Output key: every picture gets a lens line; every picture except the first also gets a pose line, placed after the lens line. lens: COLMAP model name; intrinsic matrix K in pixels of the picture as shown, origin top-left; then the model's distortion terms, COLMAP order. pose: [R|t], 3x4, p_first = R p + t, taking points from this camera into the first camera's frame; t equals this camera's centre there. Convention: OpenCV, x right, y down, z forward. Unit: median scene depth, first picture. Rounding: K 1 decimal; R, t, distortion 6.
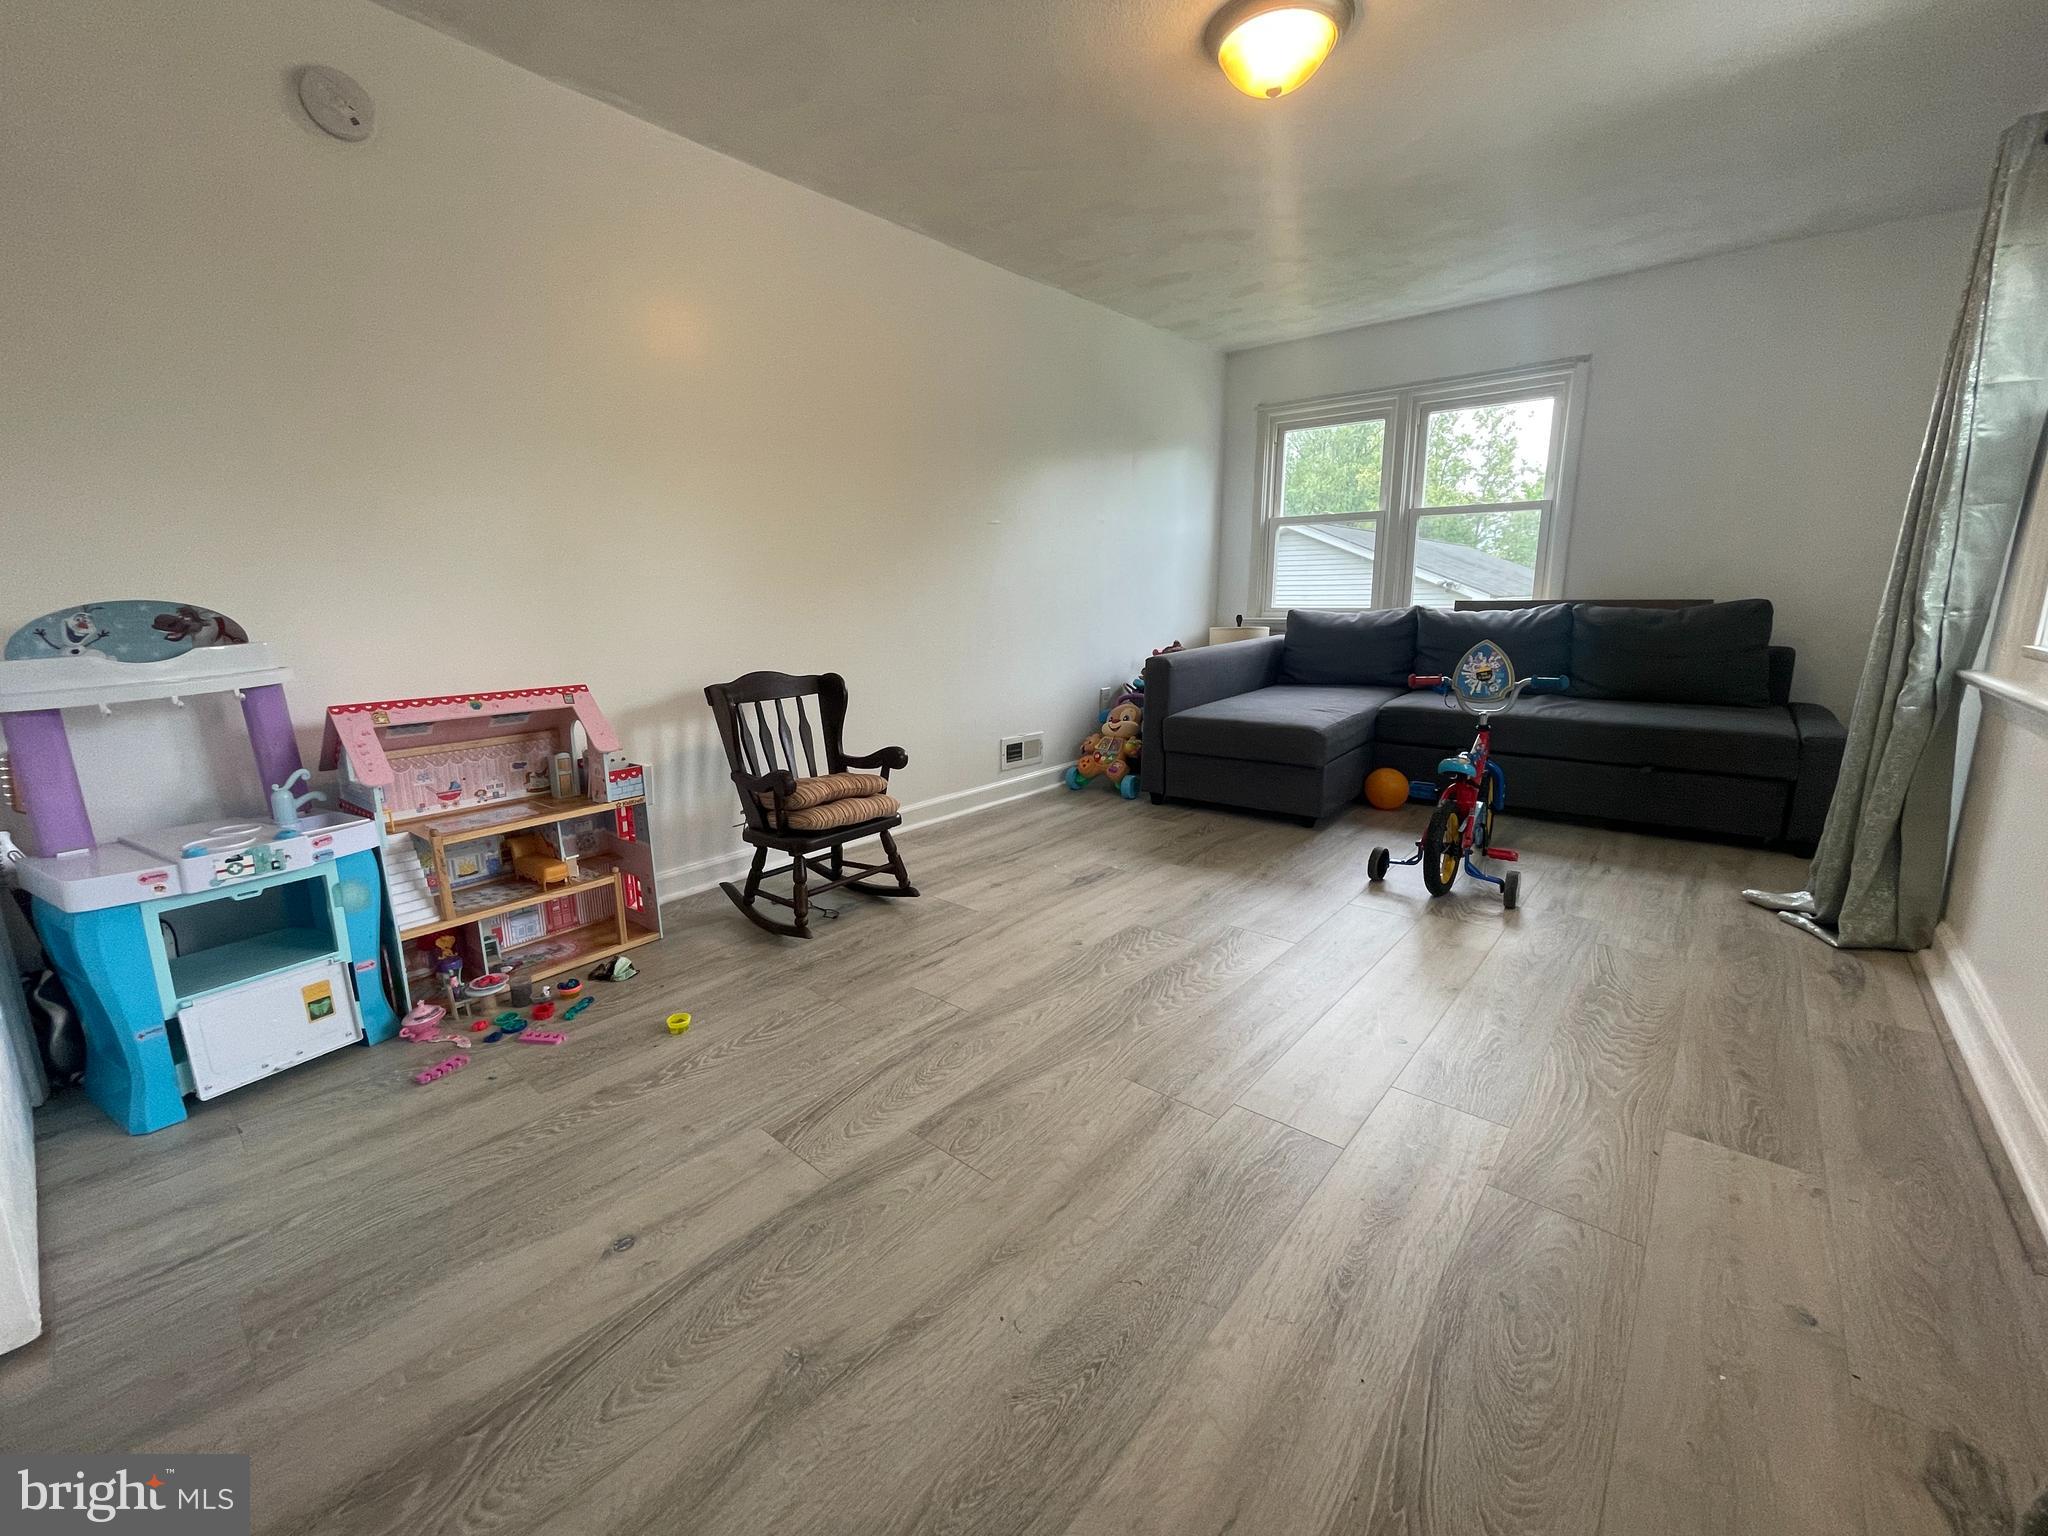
lens RADIAL K [[828.7, 0, 1022.9], [0, 828.7, 767.1], [0, 0, 1]] dist [0.004895, -0.001611]
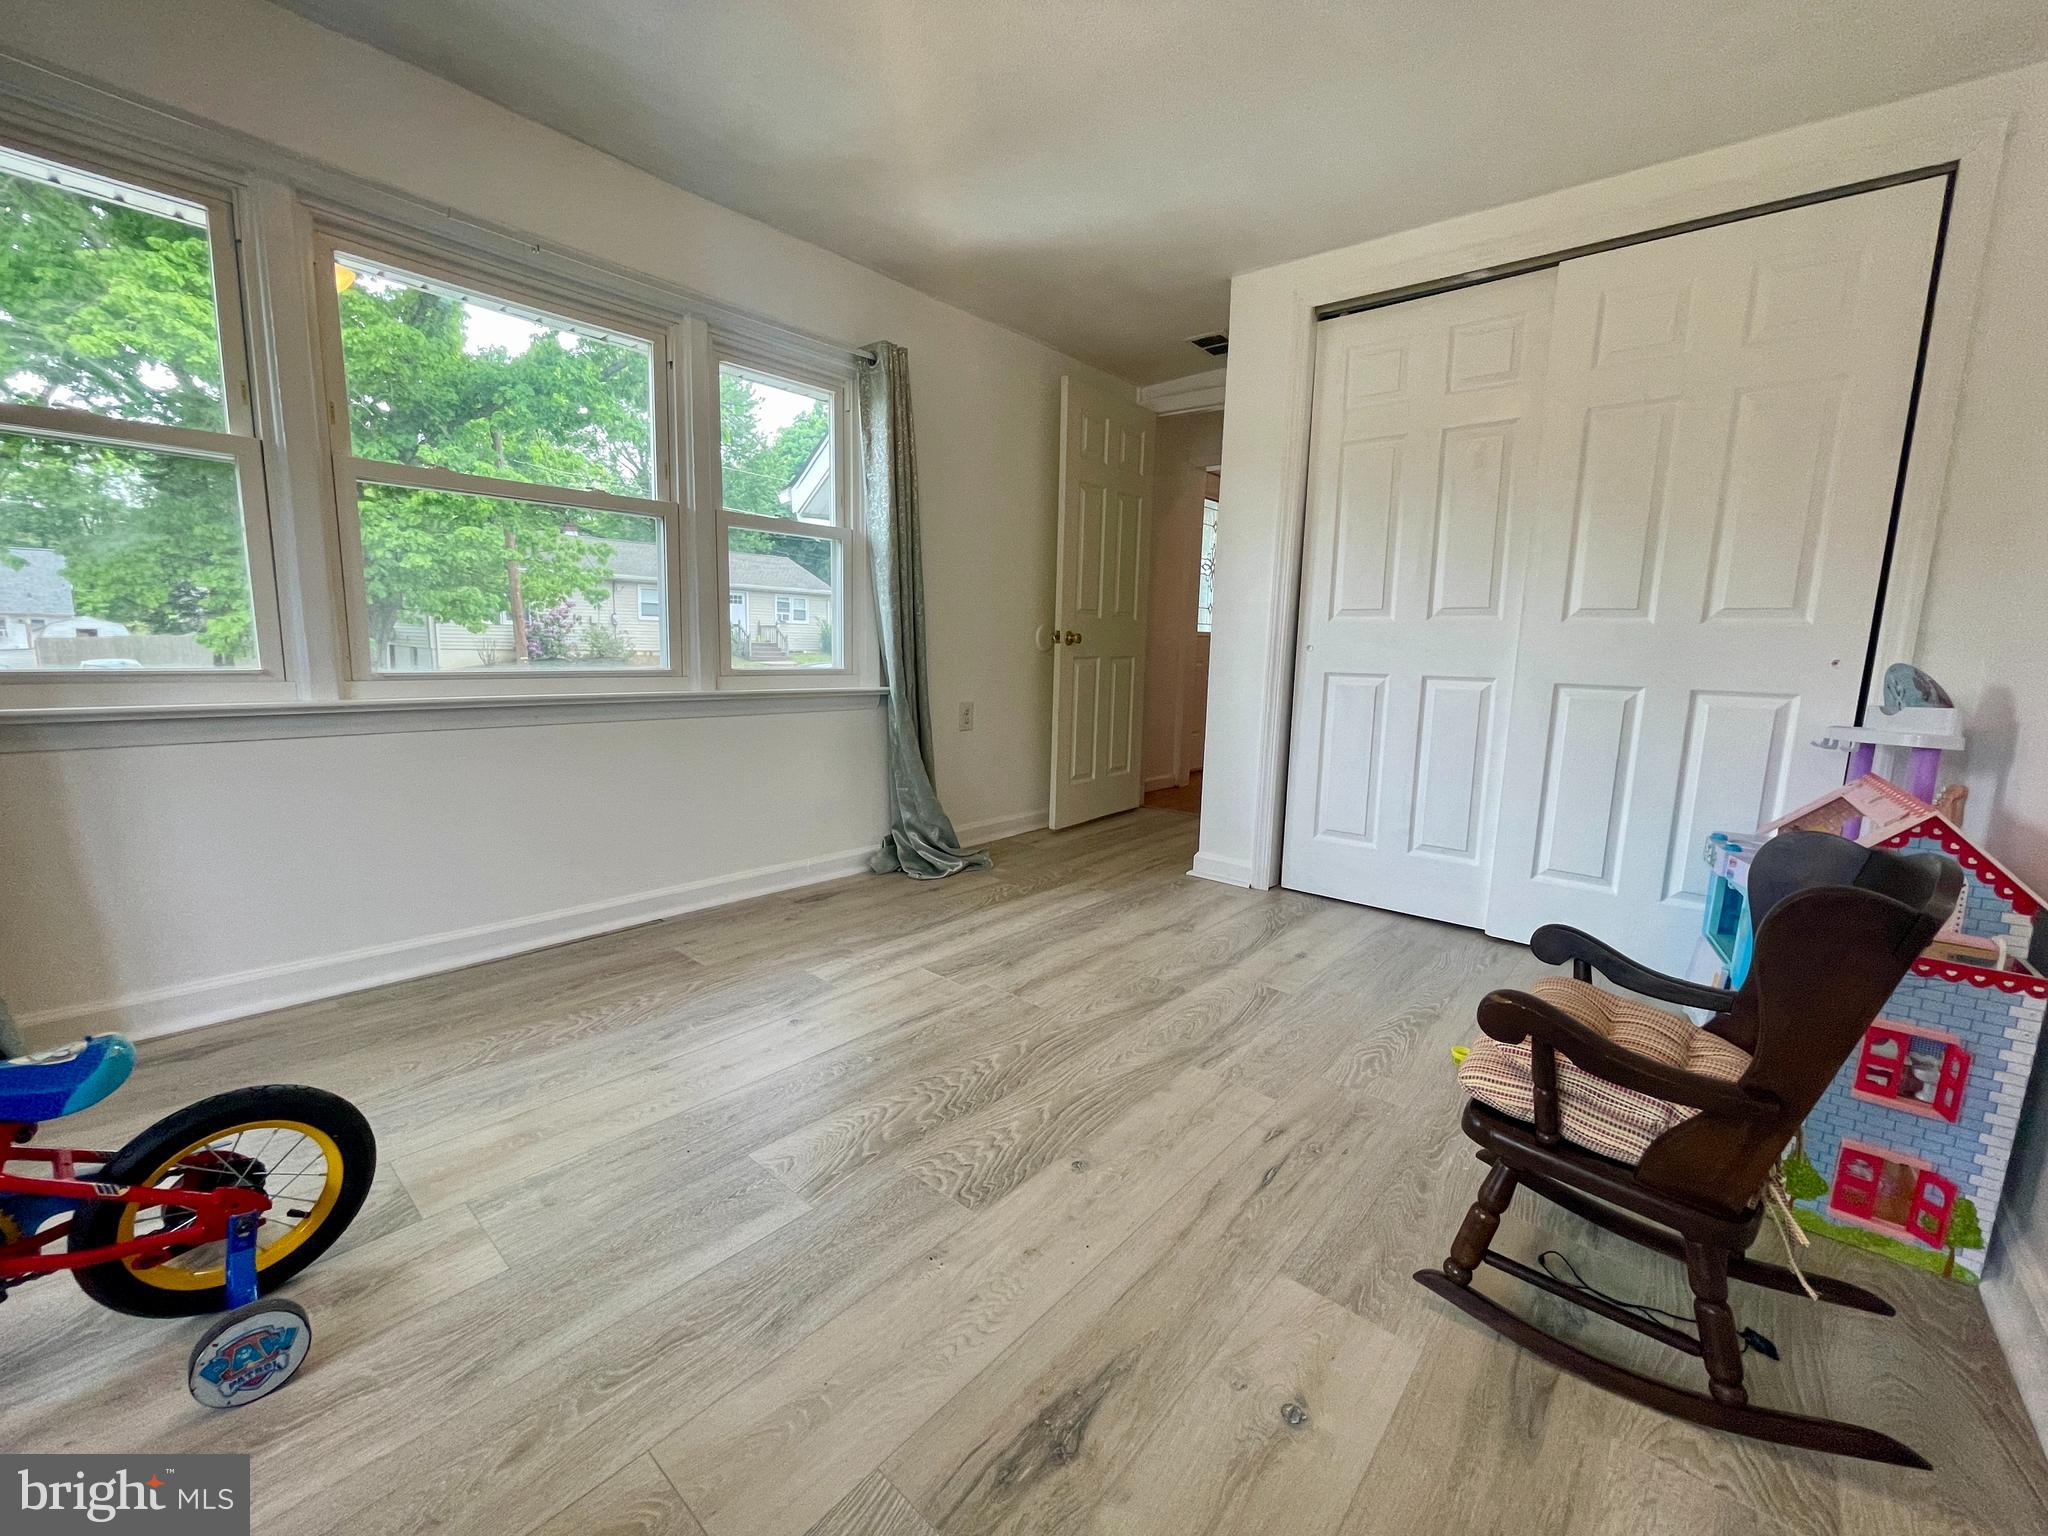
lens RADIAL K [[828.7, 0, 1027.2], [0, 828.7, 763.6], [0, 0, 1]] dist [0.004895, -0.001611]
pose [[-0.999714, -0.023834, -0.001923, 0.158346], [-0.023018, 0.937438, 0.347391, -0.426809], [-0.006477, 0.347335, -0.937719, 2.062499]]
